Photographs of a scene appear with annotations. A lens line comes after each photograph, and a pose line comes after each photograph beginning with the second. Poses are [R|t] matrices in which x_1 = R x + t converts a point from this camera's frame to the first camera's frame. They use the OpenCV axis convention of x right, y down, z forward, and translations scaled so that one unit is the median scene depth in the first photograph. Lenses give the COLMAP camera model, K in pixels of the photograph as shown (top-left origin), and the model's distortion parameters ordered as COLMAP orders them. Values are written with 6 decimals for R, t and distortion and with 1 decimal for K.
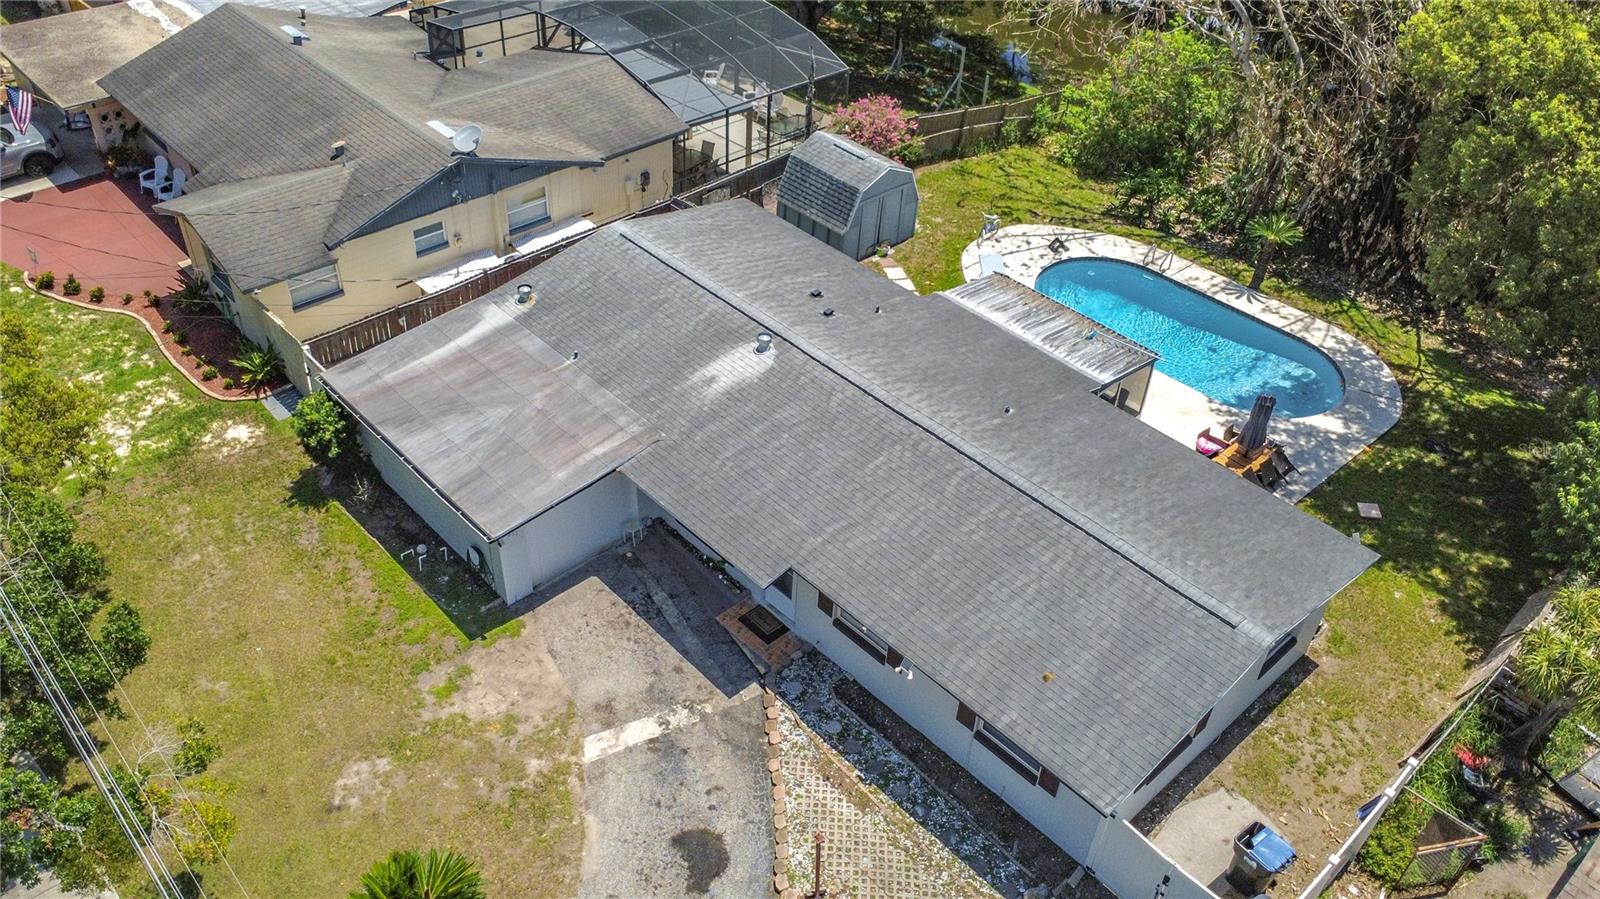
lens RADIAL K [[1256.7, 0, 805.7], [0, 1256.7, 447.9], [0, 0, 1]] dist [0.004848, 0.001514]
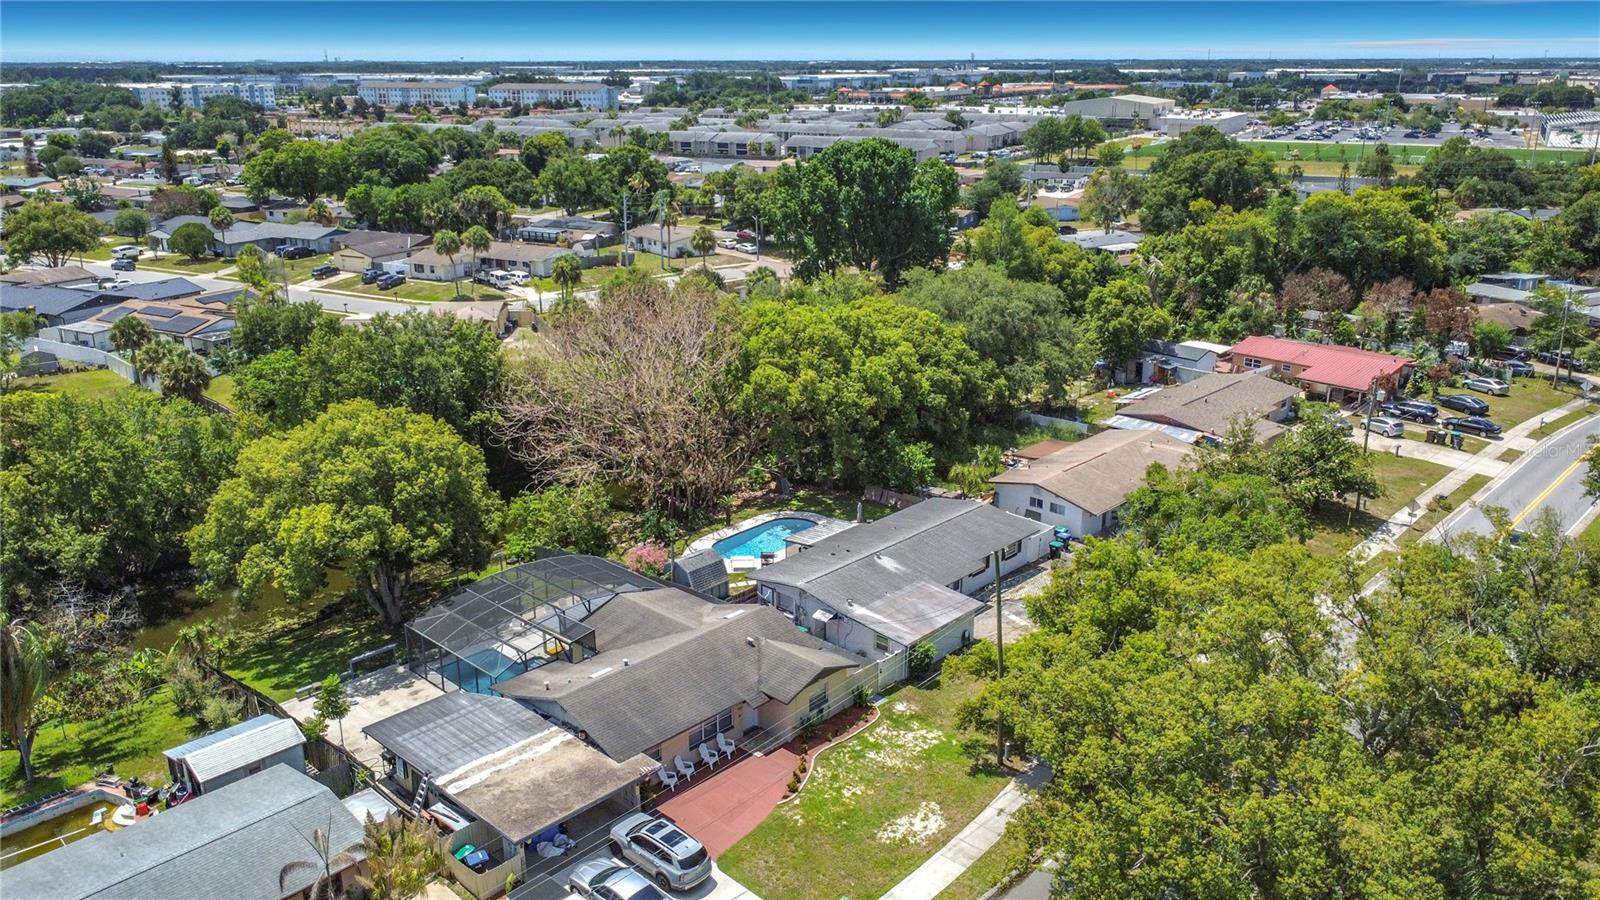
lens RADIAL K [[1194.0, 0, 784.1], [0, 1194.0, 454.9], [0, 0, 1]] dist [-0.006599, -0.001774]
pose [[-0.049583, -0.350112, 0.935395, -2.263604], [0.627459, 0.717739, 0.301905, -1.098276], [-0.777069, 0.601891, 0.184093, 0.516948]]
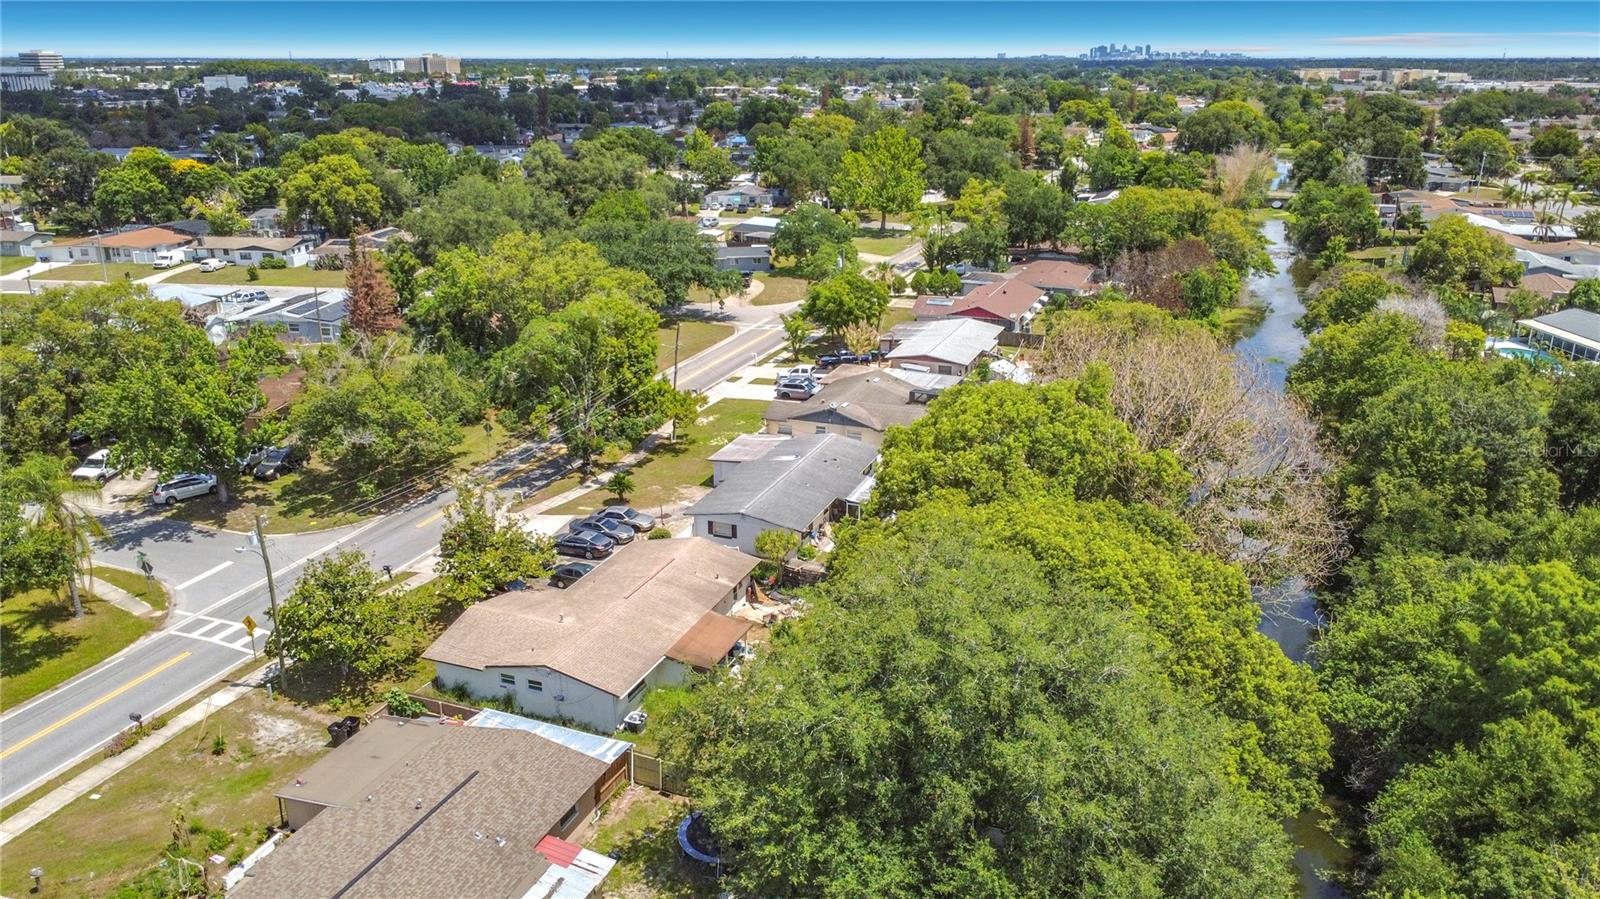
lens RADIAL K [[1175.7, 0, 804.1], [0, 1175.7, 453.0], [0, 0, 1]] dist [0.002791, 0.000472]
pose [[0.437746, 0.249143, -0.863890, 2.649799], [-0.548253, 0.835500, -0.036852, 0.018875], [0.712599, 0.489762, 0.502330, -0.599292]]
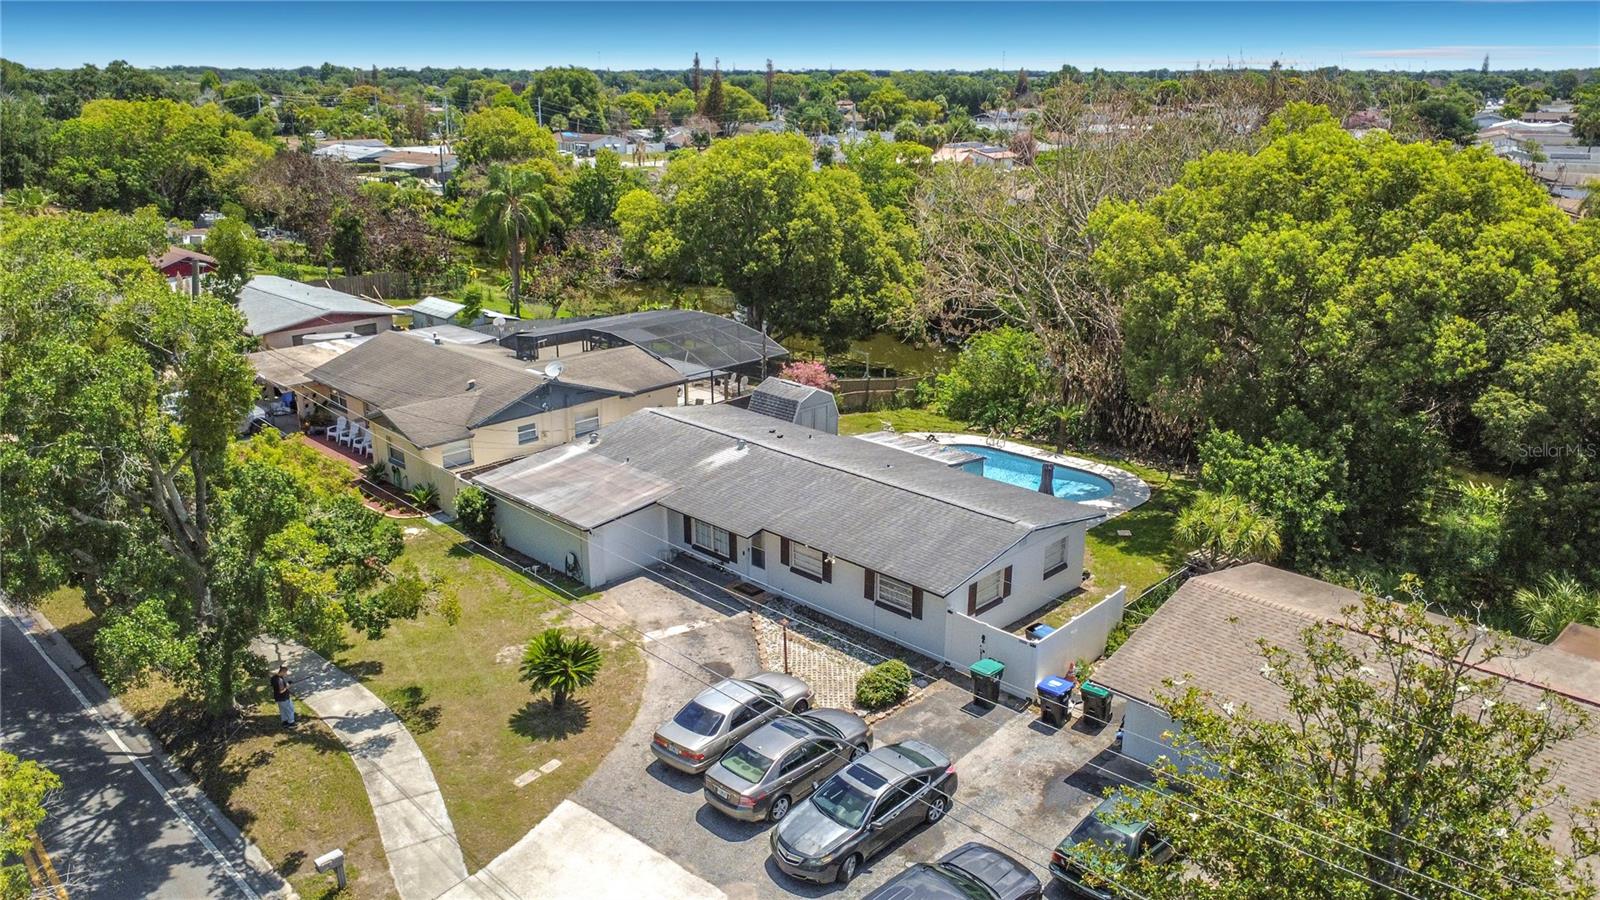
lens RADIAL K [[1166.3, 0, 817.1], [0, 1166.3, 451.9], [0, 0, 1]] dist [-0.005628, -0.002258]
pose [[0.997535, -0.055662, 0.042720, -0.000100], [0.067094, 0.934876, -0.348576, 0.444868], [-0.020536, 0.350583, 0.936306, -0.420026]]
